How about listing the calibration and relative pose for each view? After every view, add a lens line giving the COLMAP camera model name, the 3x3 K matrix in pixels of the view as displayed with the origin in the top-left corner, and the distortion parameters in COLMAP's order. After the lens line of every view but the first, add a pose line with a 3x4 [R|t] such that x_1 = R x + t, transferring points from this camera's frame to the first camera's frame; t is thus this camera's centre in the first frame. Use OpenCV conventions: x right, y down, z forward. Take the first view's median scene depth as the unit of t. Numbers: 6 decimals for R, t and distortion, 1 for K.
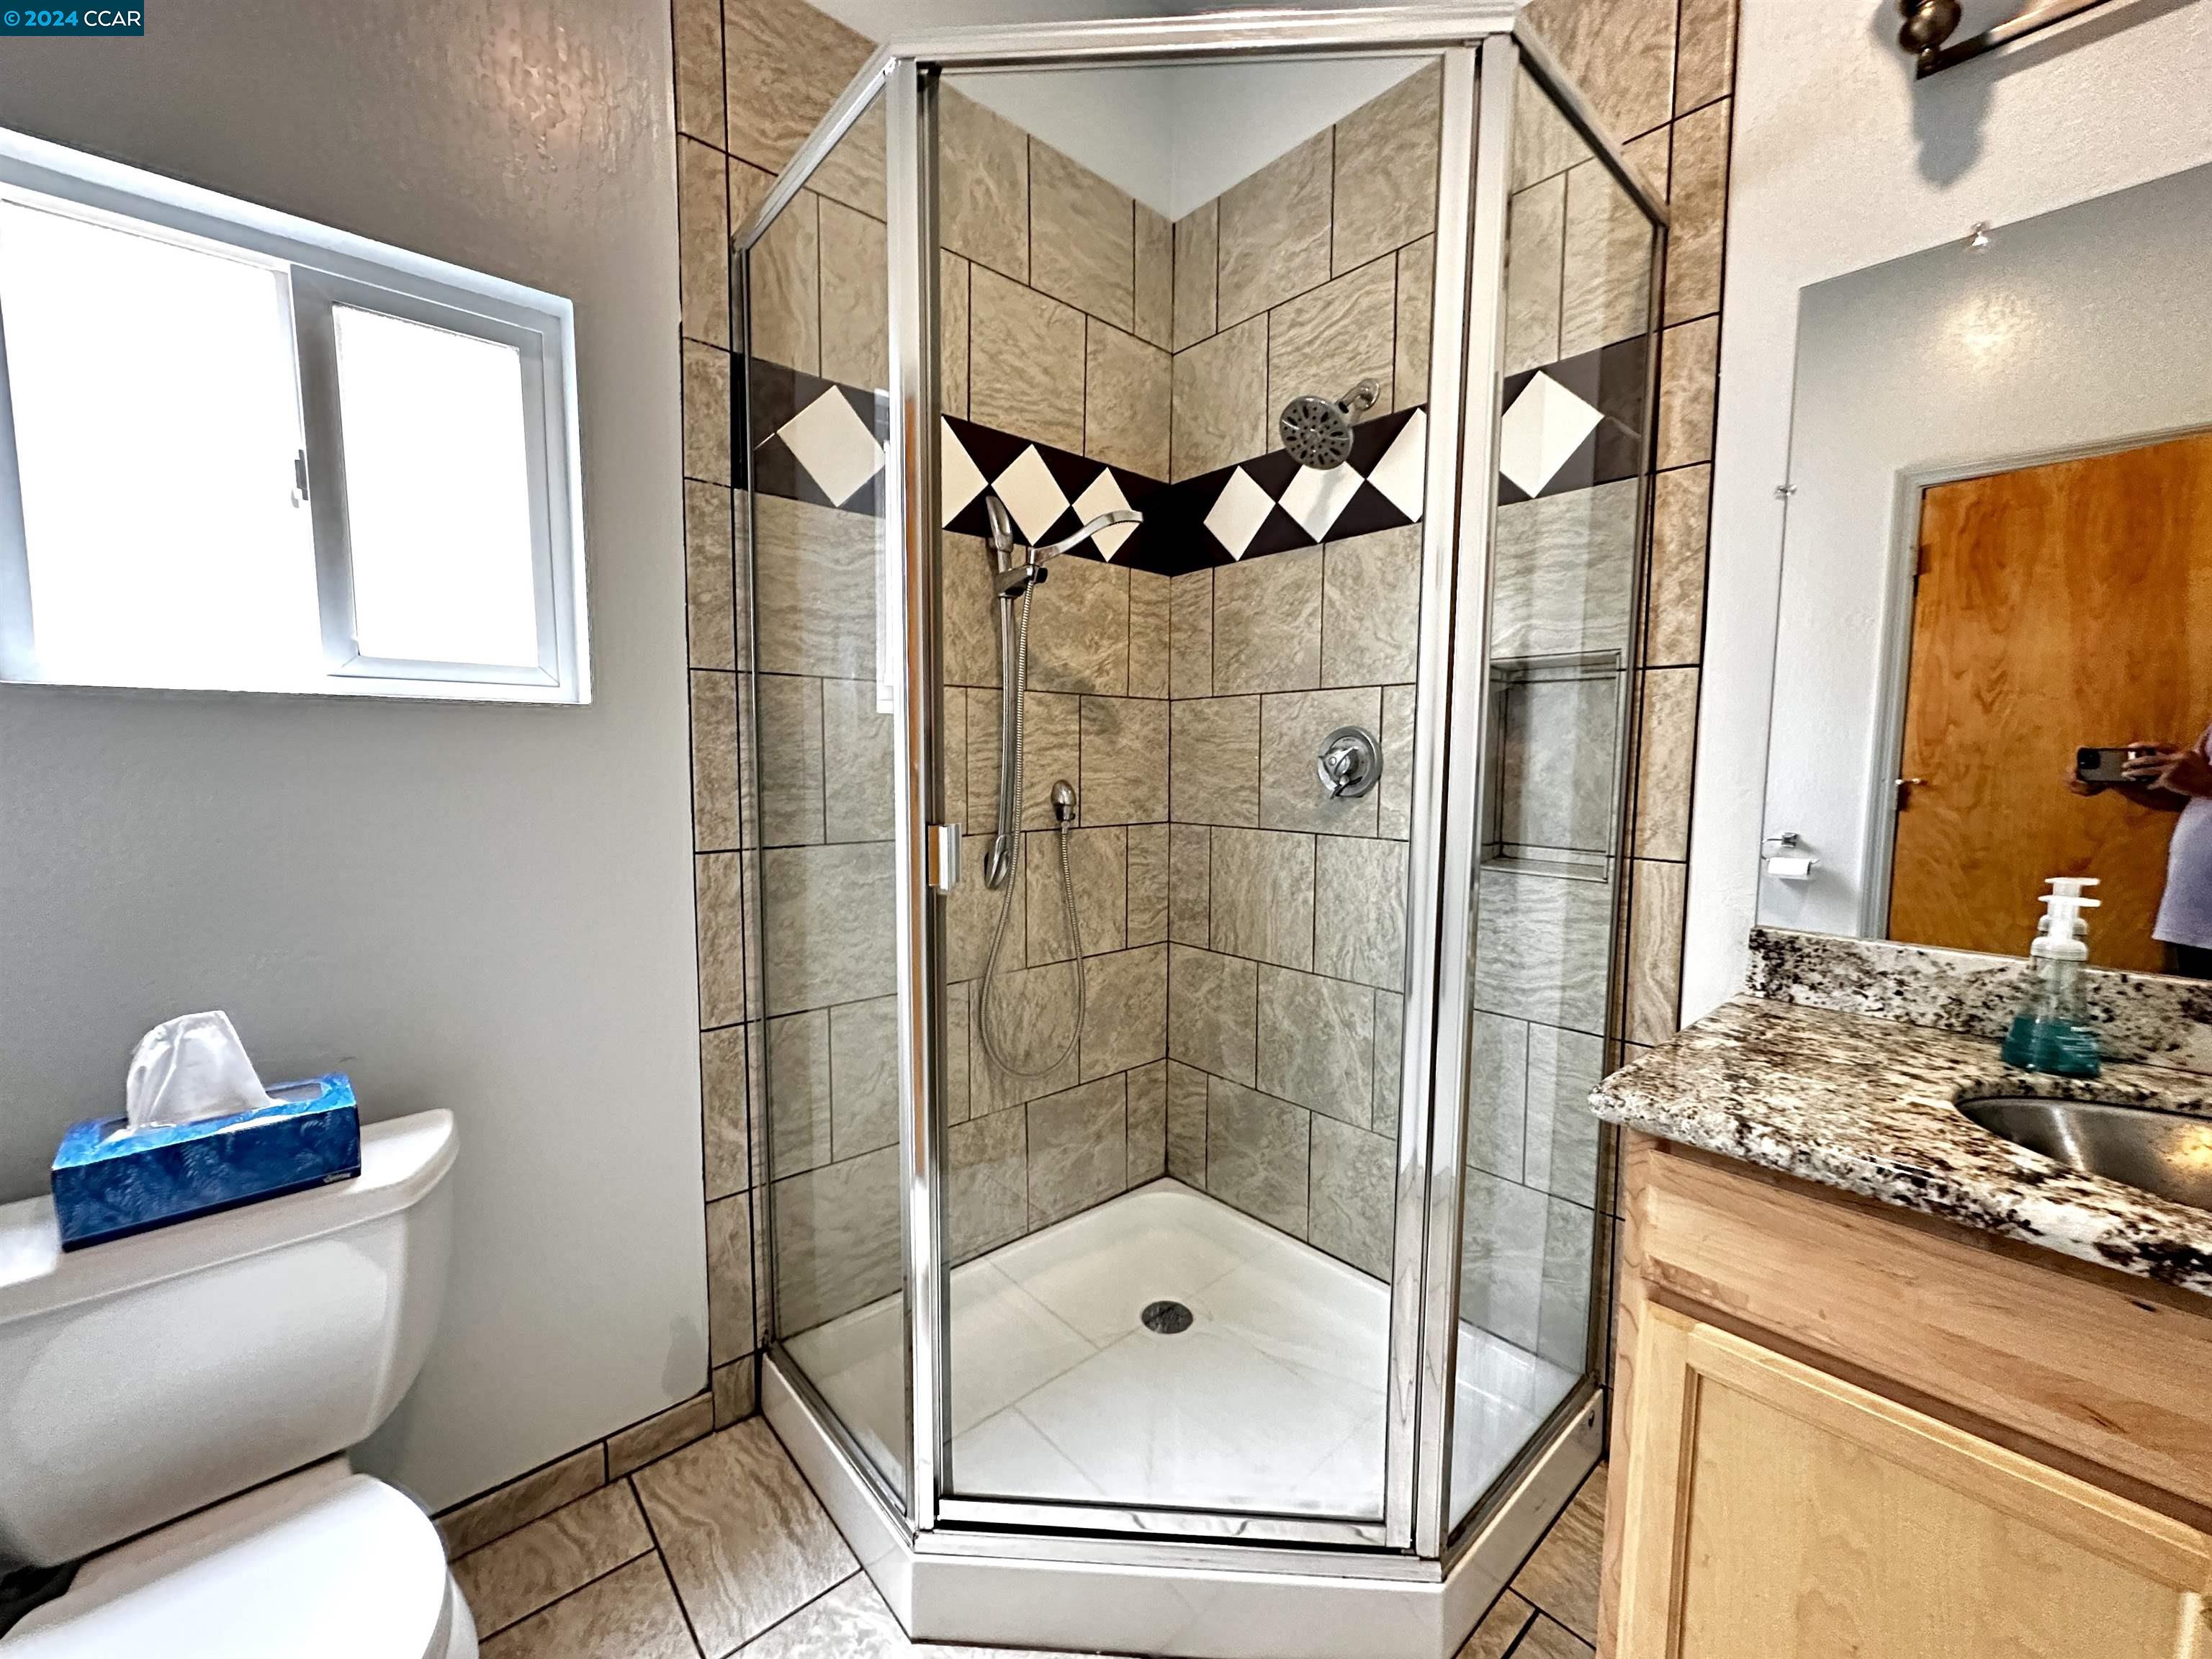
lens RADIAL K [[883.6, 0, 1107.4], [0, 883.6, 829.8], [0, 0, 1]] dist [-0.002207, 0.000112]
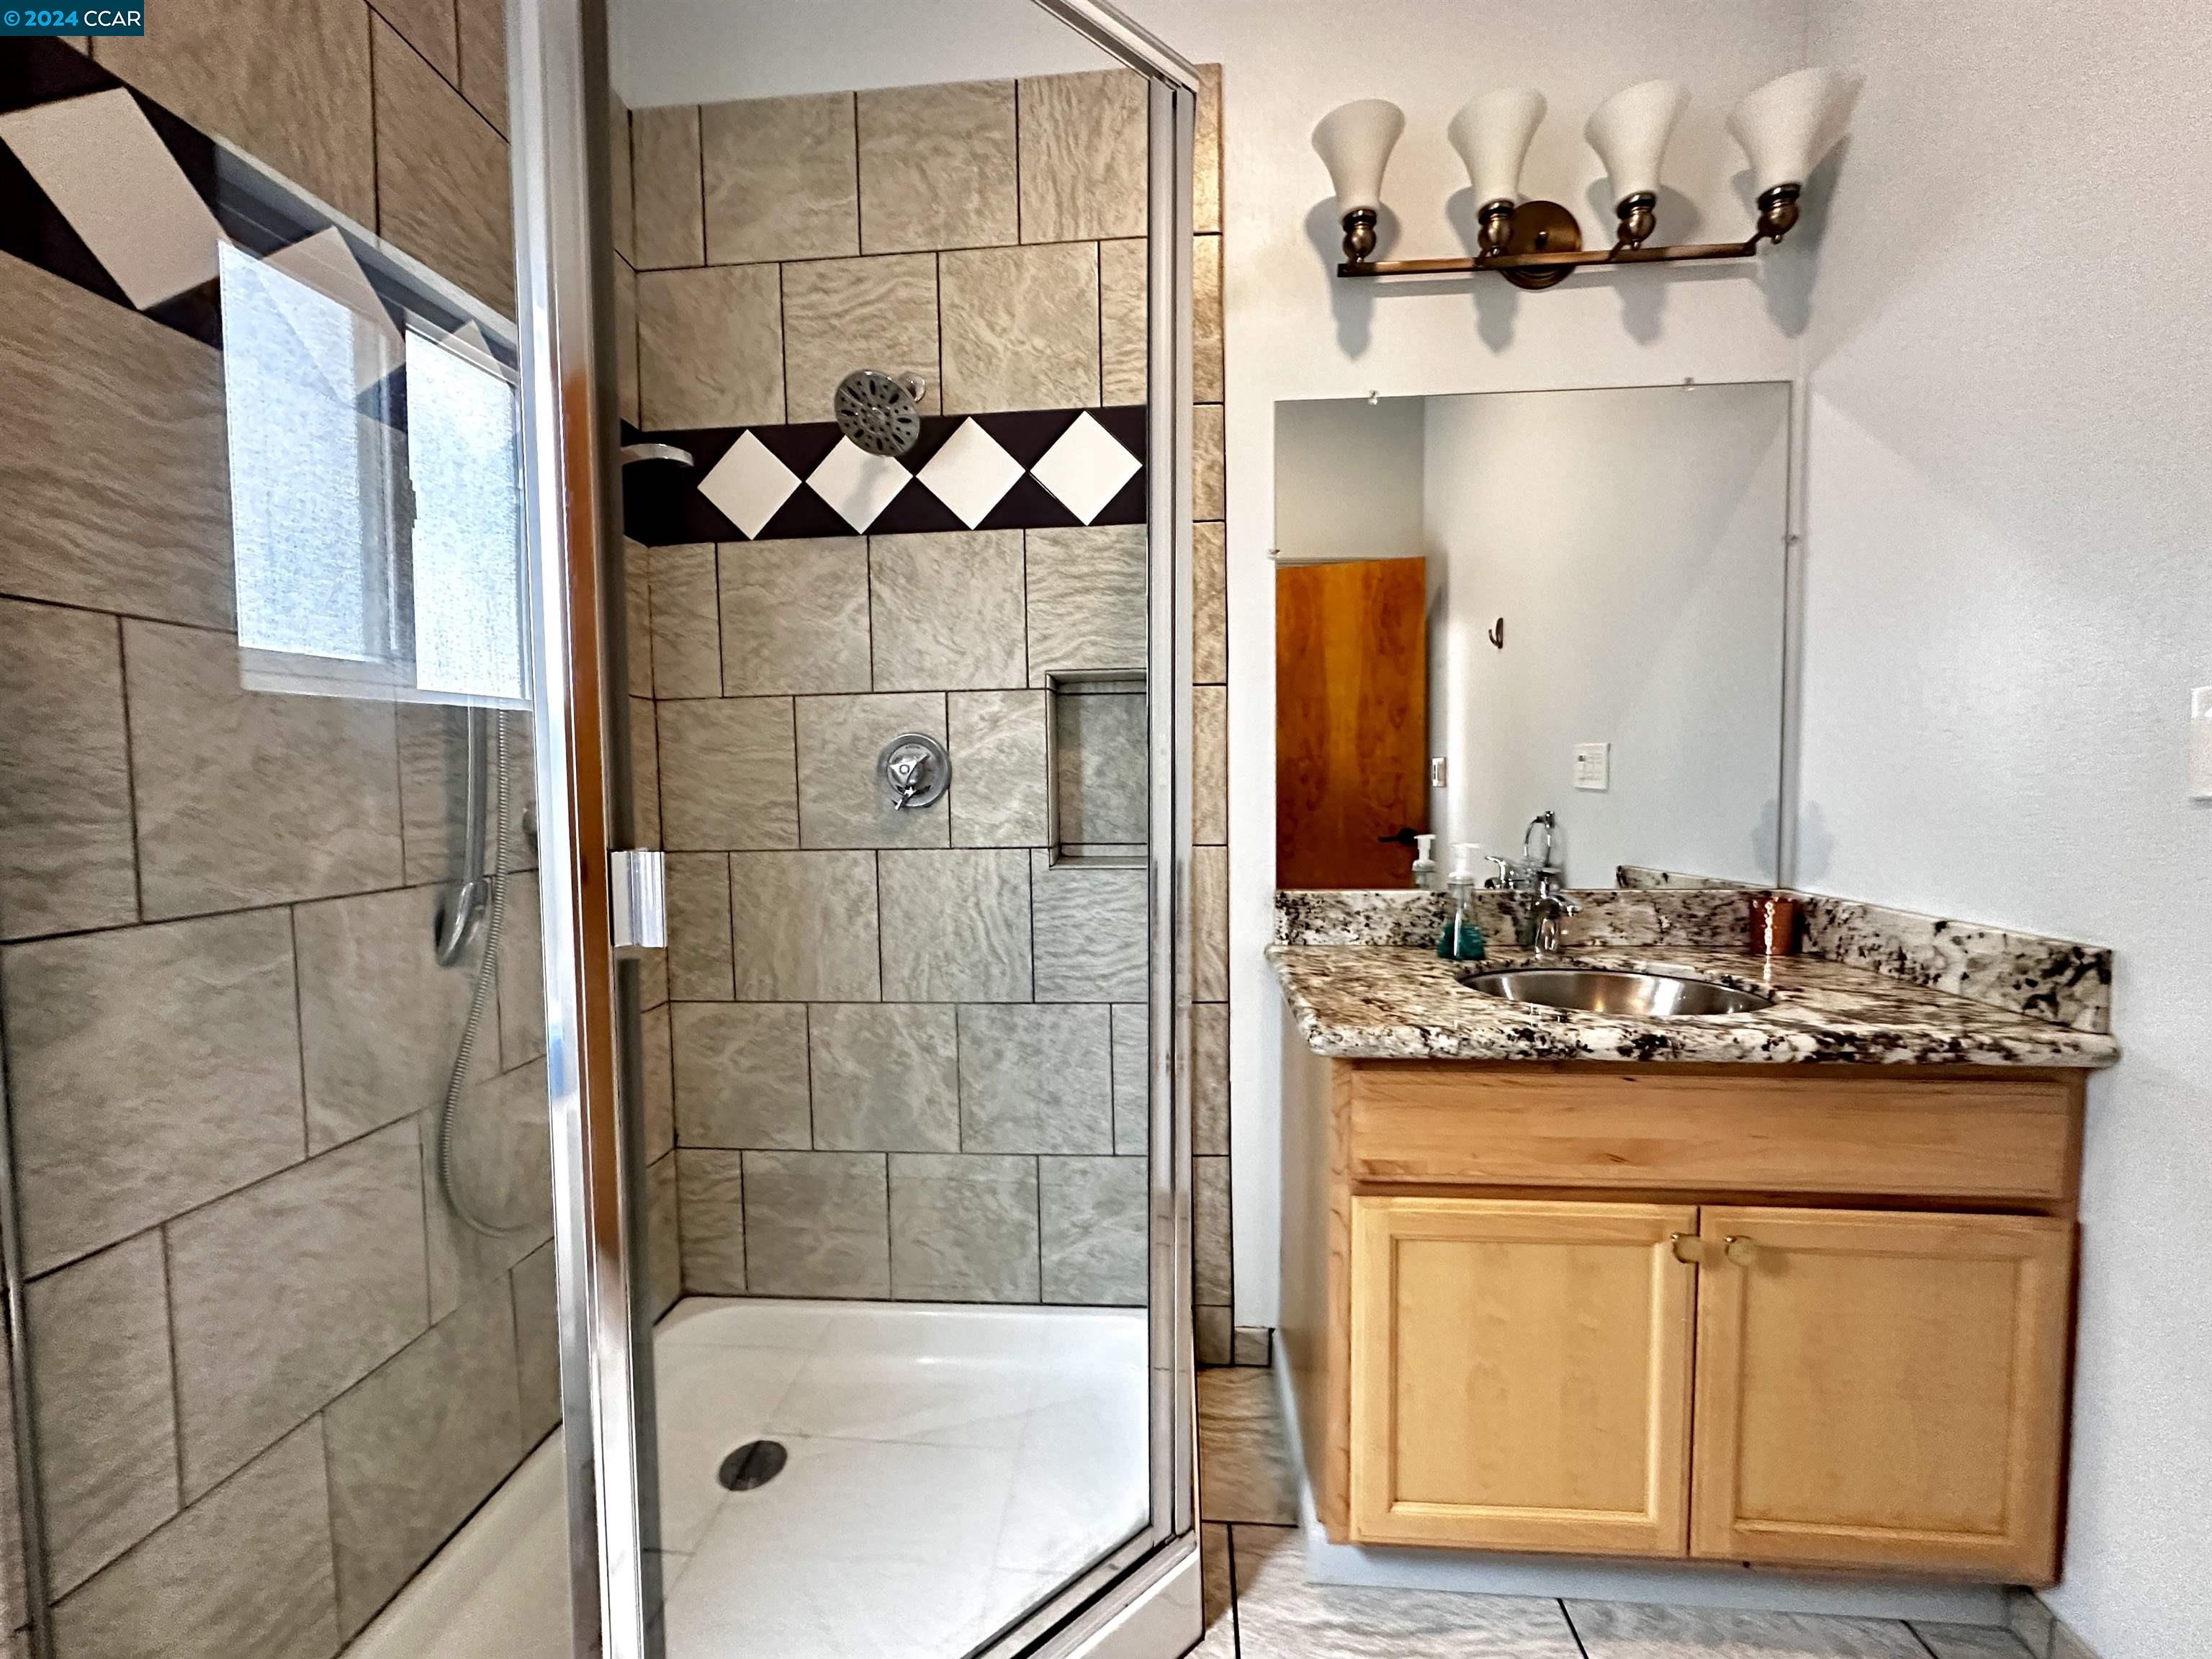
lens RADIAL K [[883.6, 0, 1107.4], [0, 883.6, 829.1], [0, 0, 1]] dist [-0.002207, 0.000112]
pose [[0.719343, -0.053470, 0.692594, -0.248559], [0.076694, 0.997051, -0.002680, 0.004464], [-0.690408, 0.055045, 0.721323, 0.187765]]
